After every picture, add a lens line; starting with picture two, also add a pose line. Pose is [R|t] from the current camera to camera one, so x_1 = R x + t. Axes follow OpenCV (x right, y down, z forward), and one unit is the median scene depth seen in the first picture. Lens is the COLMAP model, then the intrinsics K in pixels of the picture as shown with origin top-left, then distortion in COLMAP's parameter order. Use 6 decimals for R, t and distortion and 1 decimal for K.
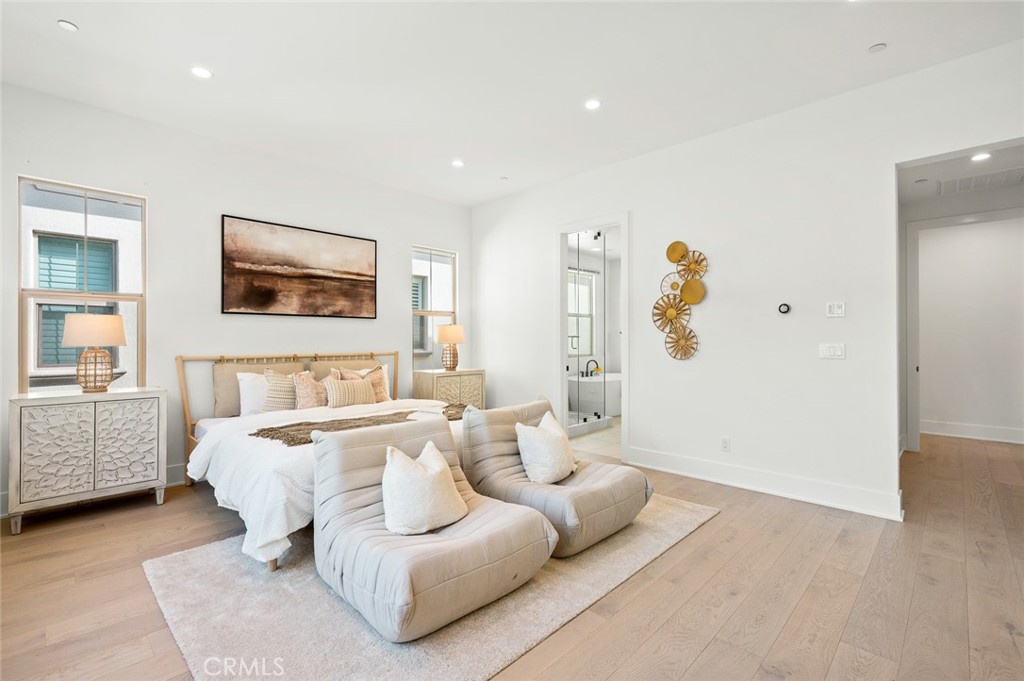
lens RADIAL K [[459.0, 0, 516.3], [0, 459.0, 339.9], [0, 0, 1]] dist [0.003206, -0.001660]
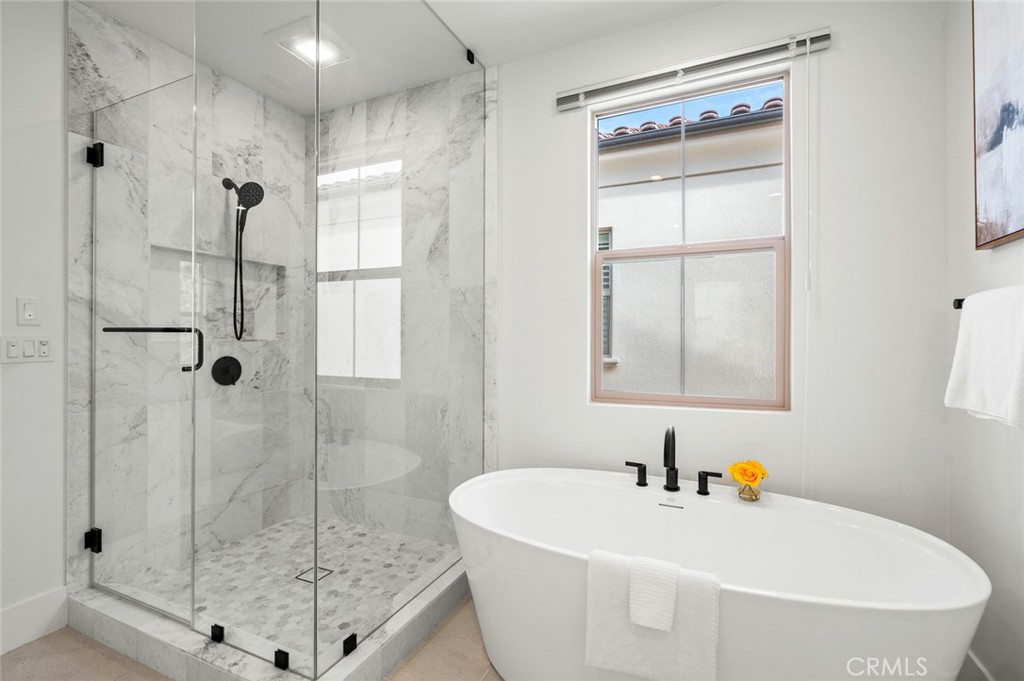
lens RADIAL K [[459.0, 0, 507.7], [0, 459.0, 339.5], [0, 0, 1]] dist [0.003206, -0.001660]
pose [[0.317043, 0.007085, -0.948385, 0.683050], [0.005030, 0.999945, 0.009151, -0.009510], [0.948398, -0.007672, 0.316991, 1.568594]]
